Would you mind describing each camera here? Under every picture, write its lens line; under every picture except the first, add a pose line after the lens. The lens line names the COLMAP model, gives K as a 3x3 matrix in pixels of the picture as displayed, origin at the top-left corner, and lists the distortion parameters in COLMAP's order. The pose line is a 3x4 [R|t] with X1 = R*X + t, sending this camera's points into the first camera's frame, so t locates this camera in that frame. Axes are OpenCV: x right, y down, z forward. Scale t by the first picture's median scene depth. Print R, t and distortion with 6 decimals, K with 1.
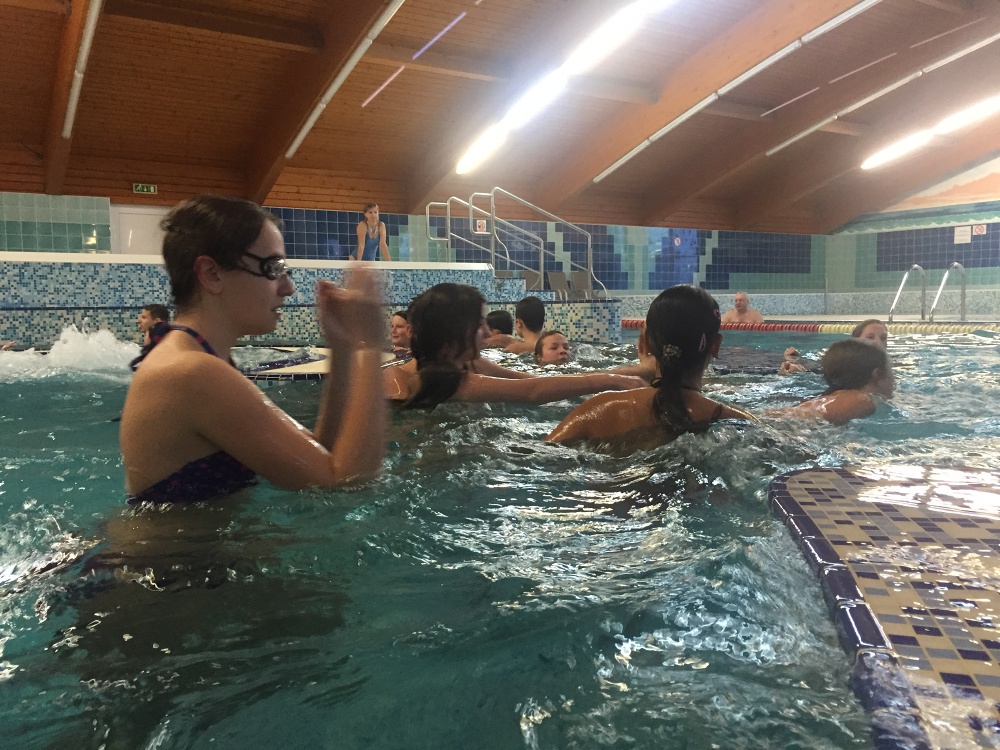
lens RADIAL K [[838.3, 0, 500.4], [0, 838.3, 377.7], [0, 0, 1]] dist [-0.004890, -0.006714]
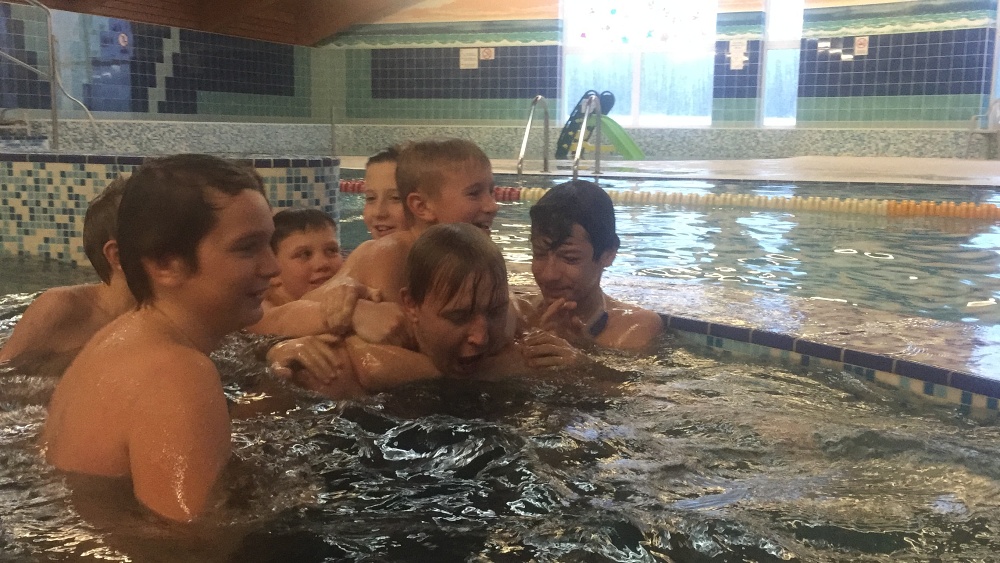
lens RADIAL K [[1008.3, 0, 500.9], [0, 1008.3, 280.9], [0, 0, 1]] dist [0.013557, 0.004945]
pose [[0.815420, -0.059204, 0.575835, -0.019337], [0.023992, 0.997358, 0.068569, -0.018691], [-0.578373, -0.042097, 0.814686, 0.162710]]
